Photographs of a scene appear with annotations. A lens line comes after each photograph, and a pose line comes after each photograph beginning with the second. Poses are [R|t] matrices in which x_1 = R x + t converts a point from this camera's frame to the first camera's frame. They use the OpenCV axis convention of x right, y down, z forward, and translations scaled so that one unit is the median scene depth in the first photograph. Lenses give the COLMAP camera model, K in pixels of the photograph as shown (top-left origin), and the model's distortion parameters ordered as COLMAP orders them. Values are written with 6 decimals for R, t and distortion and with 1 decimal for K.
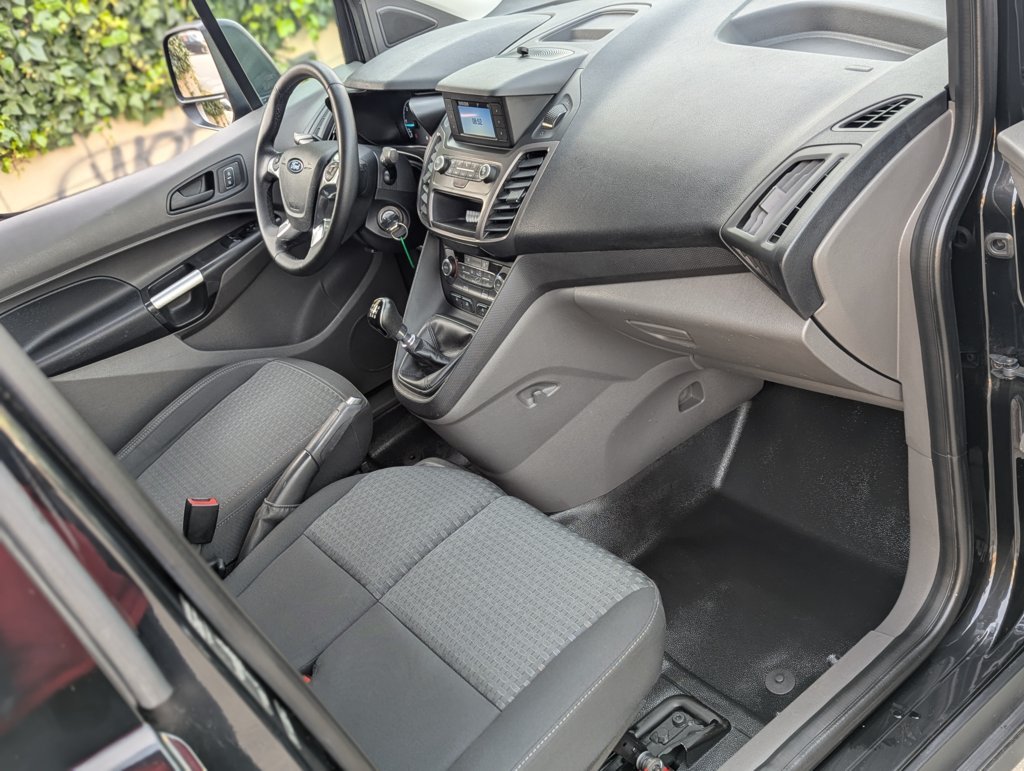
lens RADIAL K [[1079.2, 0, 514.2], [0, 1079.2, 389.5], [0, 0, 1]] dist [0.004767, 0.000000]
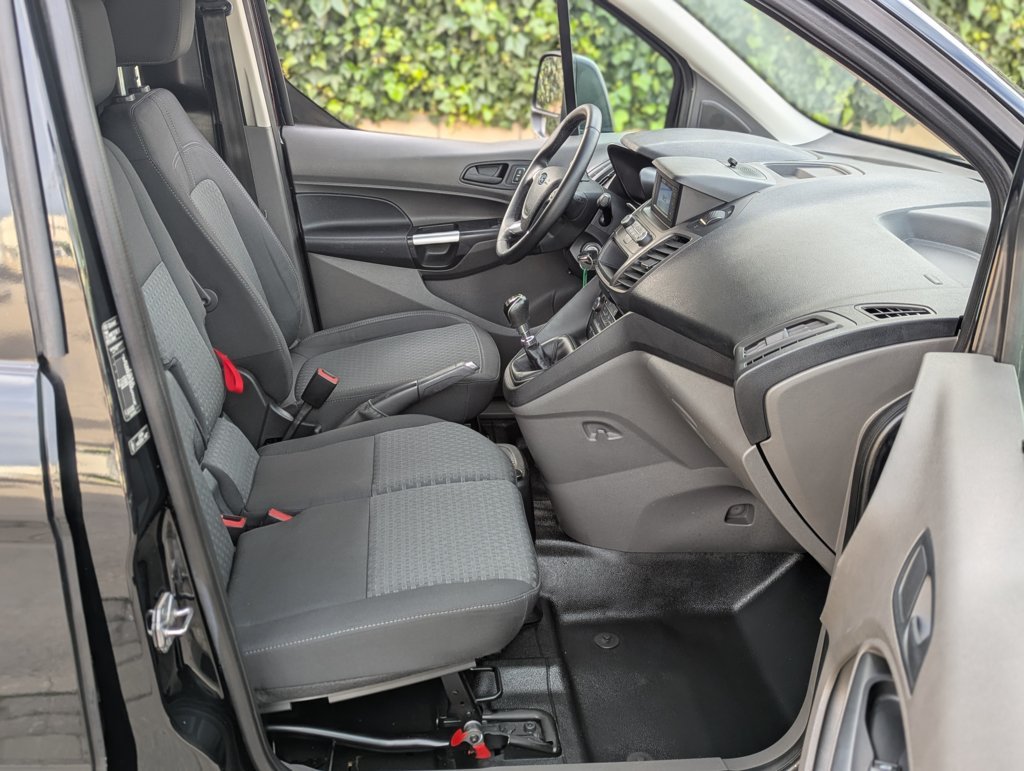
lens RADIAL K [[1079.2, 0, 509.9], [0, 1079.2, 380.8], [0, 0, 1]] dist [0.004767, 0.000000]
pose [[0.812653, 0.463943, -0.352635, 0.280050], [-0.492627, 0.870188, 0.009594, -0.005928], [0.311310, 0.165921, 0.935712, -0.089394]]
